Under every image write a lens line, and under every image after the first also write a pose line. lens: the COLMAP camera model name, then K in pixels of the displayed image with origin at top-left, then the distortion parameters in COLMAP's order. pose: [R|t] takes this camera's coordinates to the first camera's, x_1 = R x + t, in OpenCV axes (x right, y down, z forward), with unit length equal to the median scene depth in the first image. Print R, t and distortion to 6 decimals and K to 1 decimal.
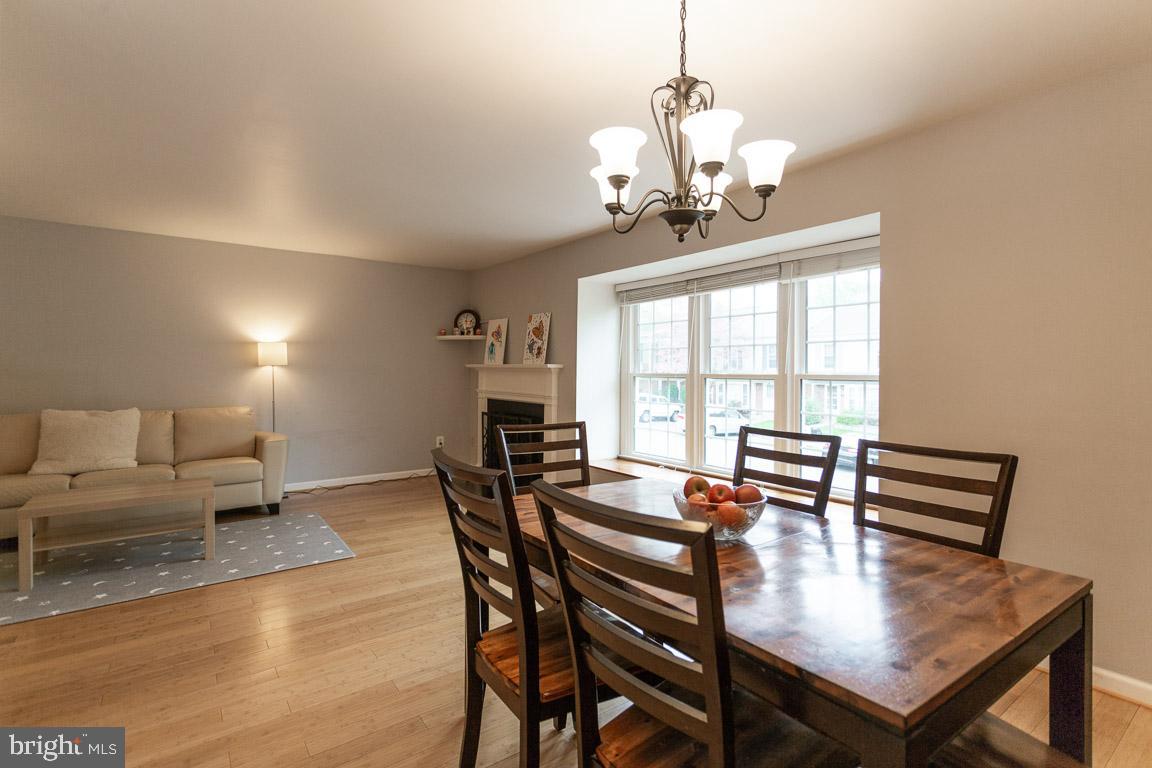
lens RADIAL K [[556.6, 0, 580.7], [0, 556.6, 377.7], [0, 0, 1]] dist [0.001538, 0.000892]
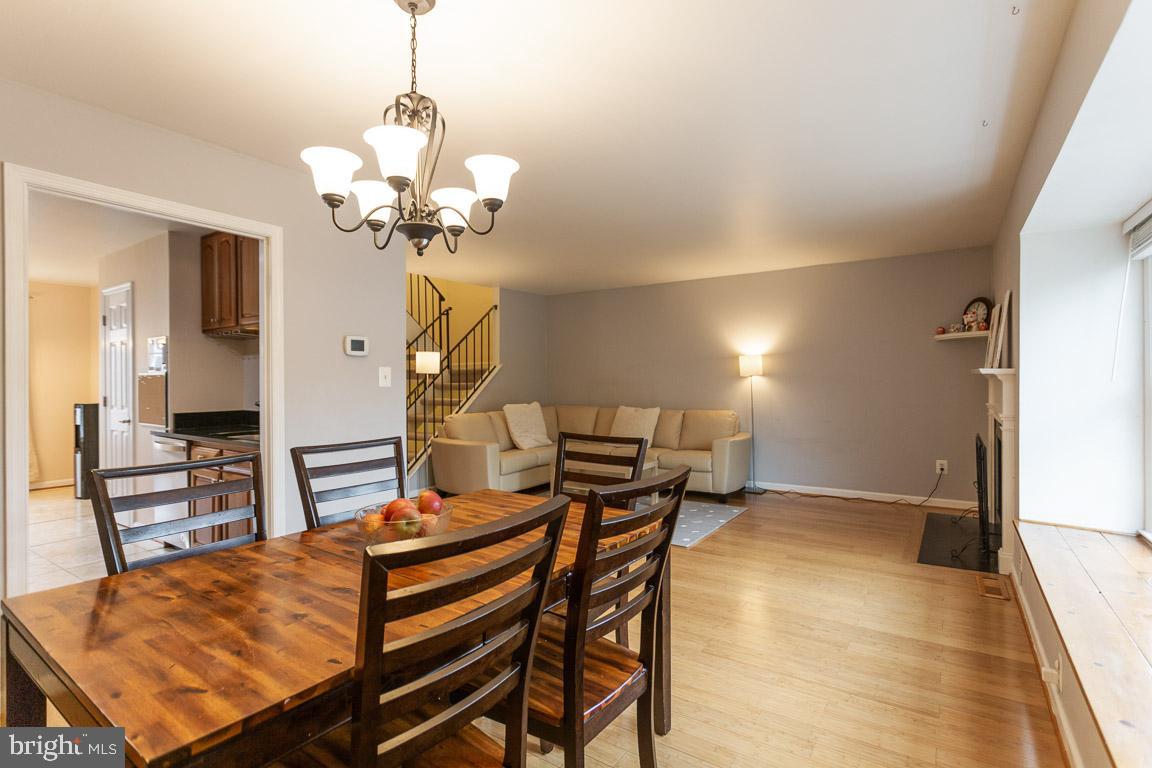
lens RADIAL K [[541.7, 0, 576.0], [0, 541.7, 384.0], [0, 0, 1]] dist [0.004291, 0.000847]
pose [[0.337112, -0.000895, -0.941464, 0.399656], [-0.002196, 0.999996, -0.001737, -0.002799], [0.941462, 0.002653, 0.337109, 0.310106]]
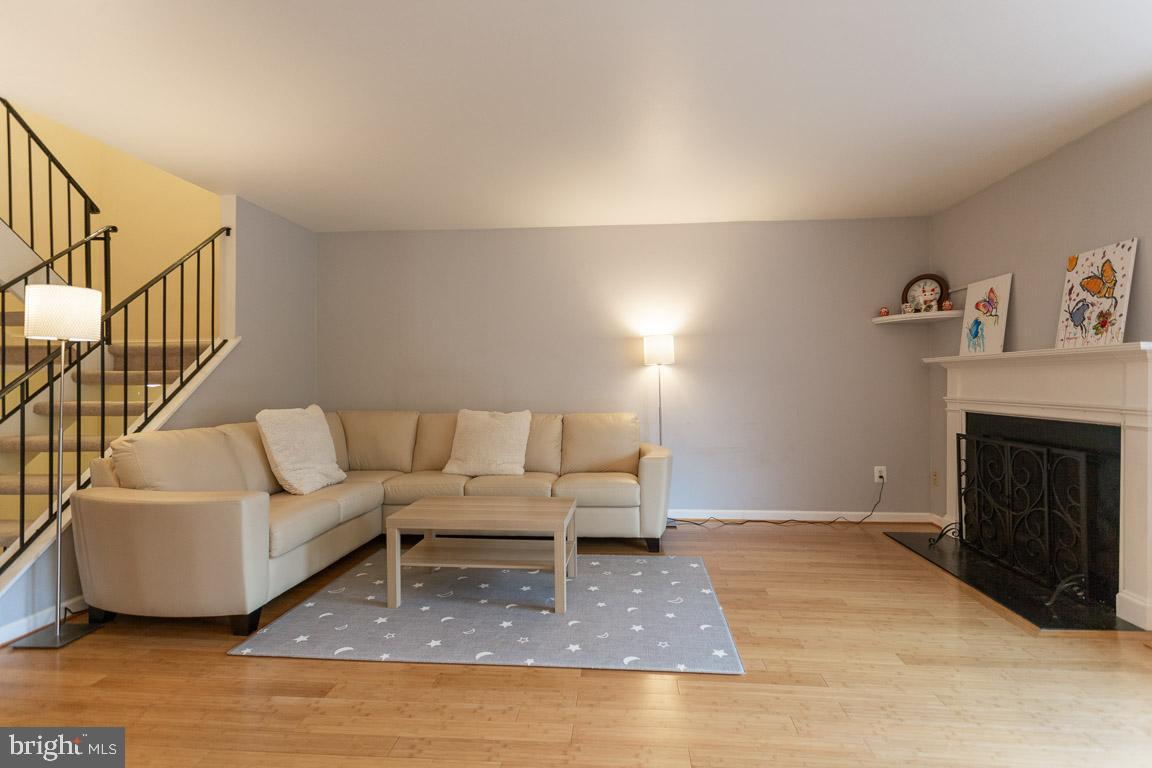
lens RADIAL K [[556.6, 0, 580.7], [0, 556.6, 377.7], [0, 0, 1]] dist [0.001538, 0.000892]
pose [[0.756397, -0.012122, -0.654001, -0.109533], [-0.002845, 0.999758, -0.021821, 0.017909], [0.654107, 0.018366, 0.756179, 0.324576]]
